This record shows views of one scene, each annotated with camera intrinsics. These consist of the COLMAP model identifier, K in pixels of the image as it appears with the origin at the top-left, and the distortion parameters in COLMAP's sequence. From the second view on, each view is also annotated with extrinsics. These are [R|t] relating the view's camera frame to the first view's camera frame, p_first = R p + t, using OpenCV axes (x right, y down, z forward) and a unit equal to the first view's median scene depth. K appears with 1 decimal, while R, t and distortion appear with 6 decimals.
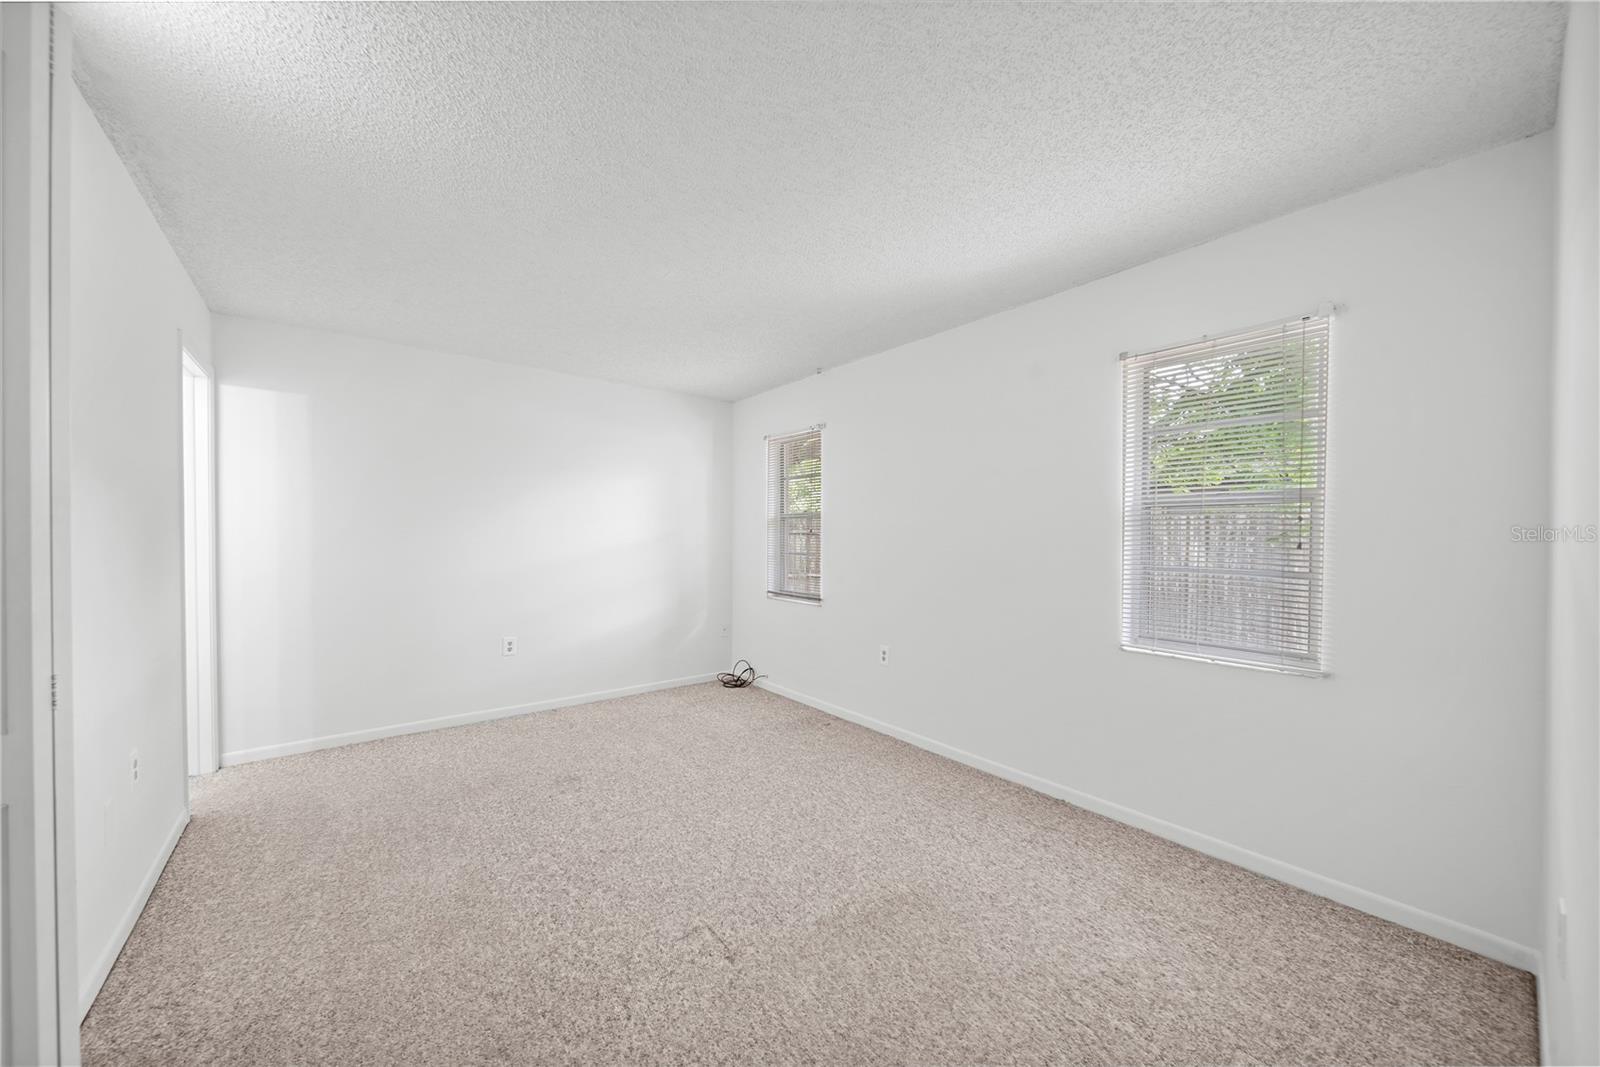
lens RADIAL K [[564.0, 0, 795.6], [0, 564.0, 543.2], [0, 0, 1]] dist [-0.000319, -0.000140]
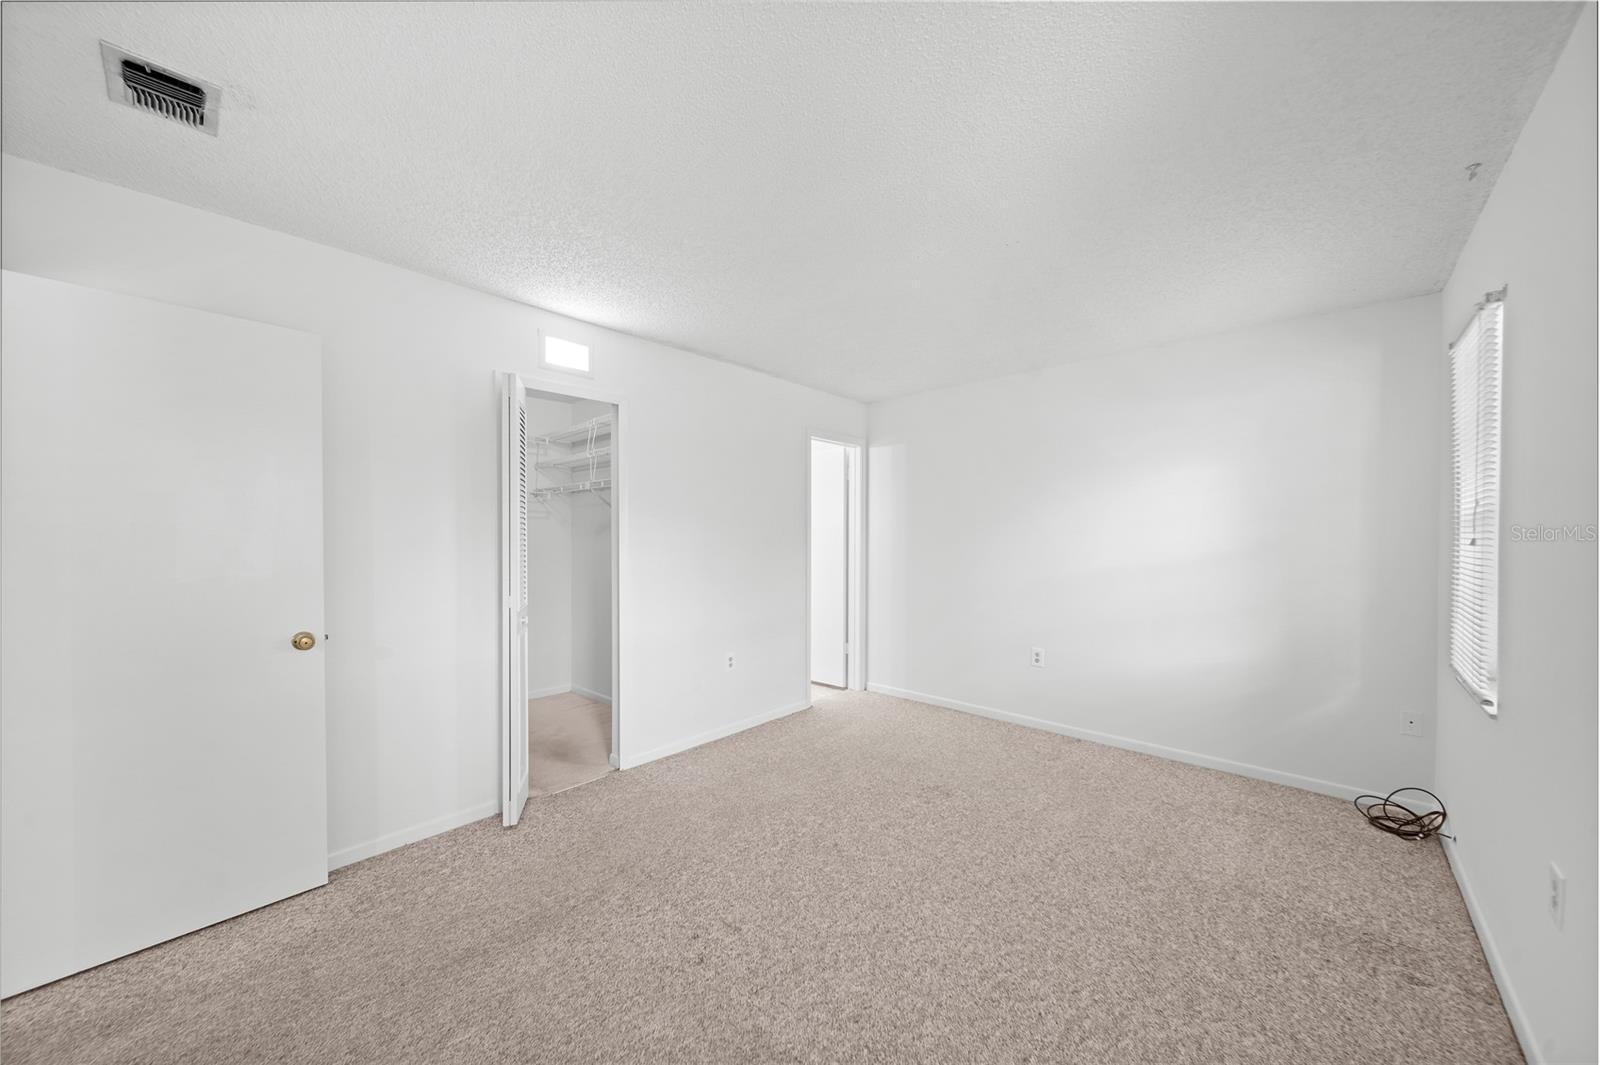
lens RADIAL K [[564.0, 0, 795.6], [0, 564.0, 542.2], [0, 0, 1]] dist [-0.000319, -0.000140]
pose [[0.149738, 0.006106, -0.988707, 0.488404], [-0.010332, 0.999936, 0.004611, -0.022012], [0.988672, 0.009525, 0.149791, 0.530064]]
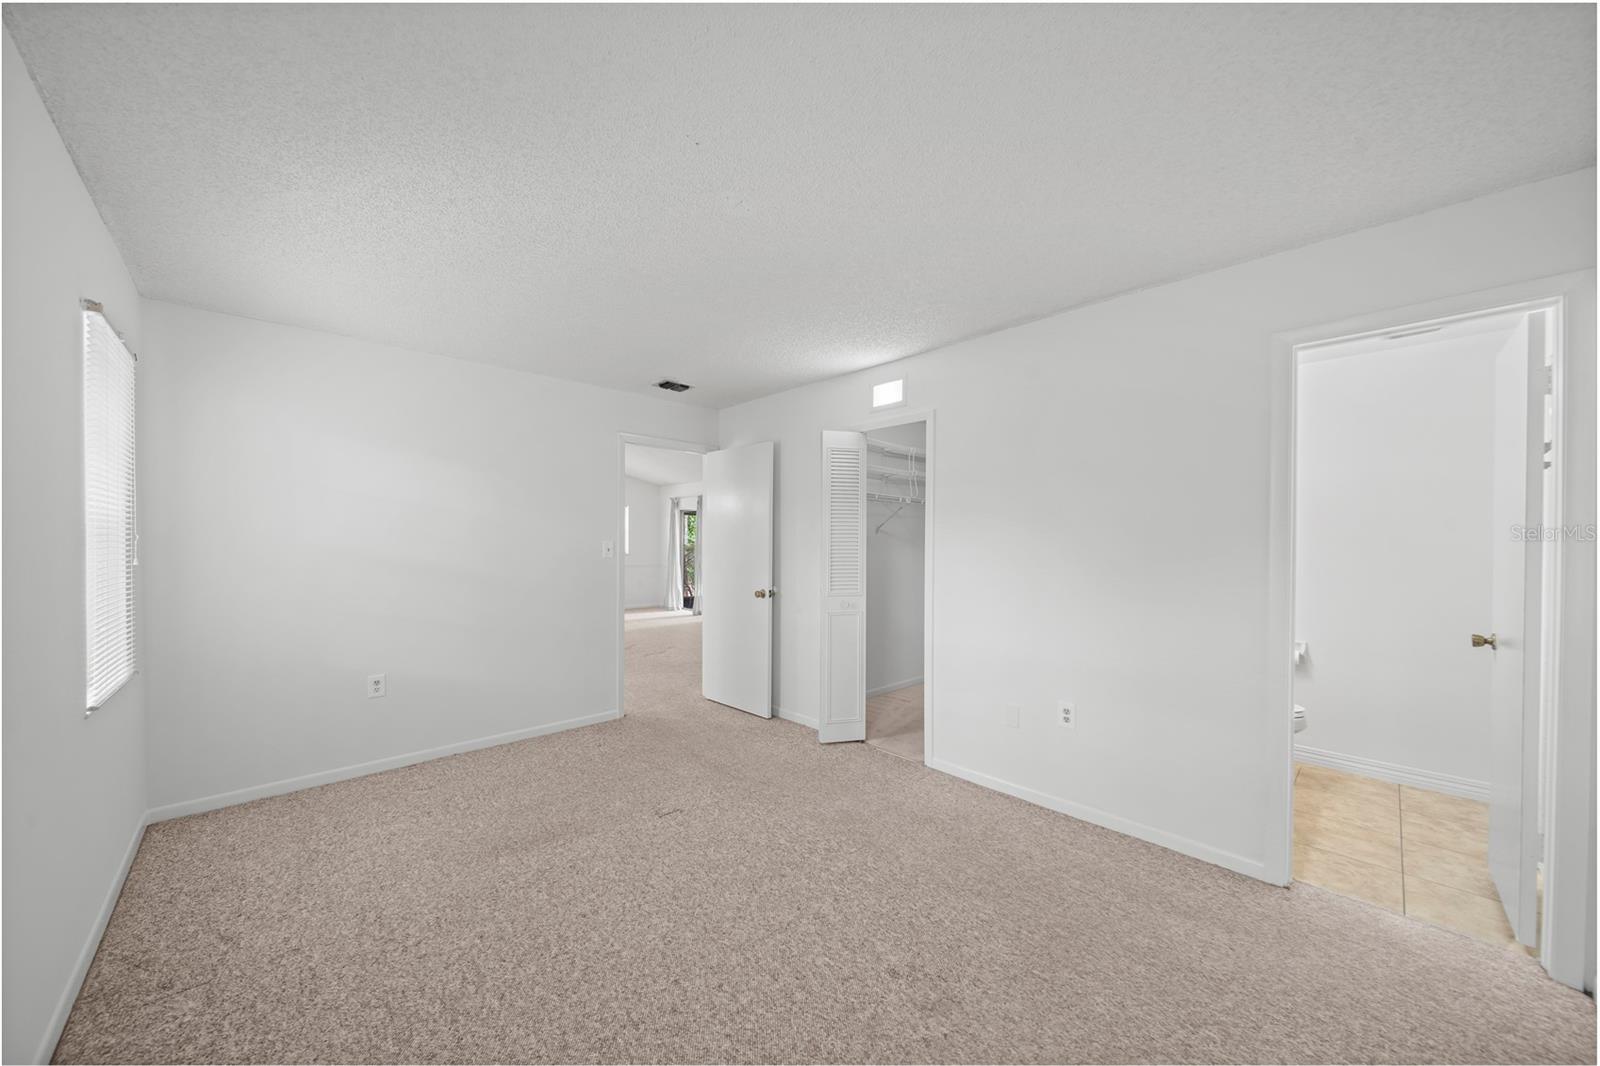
lens RADIAL K [[564.0, 0, 795.6], [0, 564.0, 542.7], [0, 0, 1]] dist [-0.000319, -0.000140]
pose [[-0.996525, -0.007489, -0.082956, -0.193933], [-0.008634, 0.999872, 0.013453, -0.037764], [0.082845, 0.014122, -0.996462, 1.385662]]
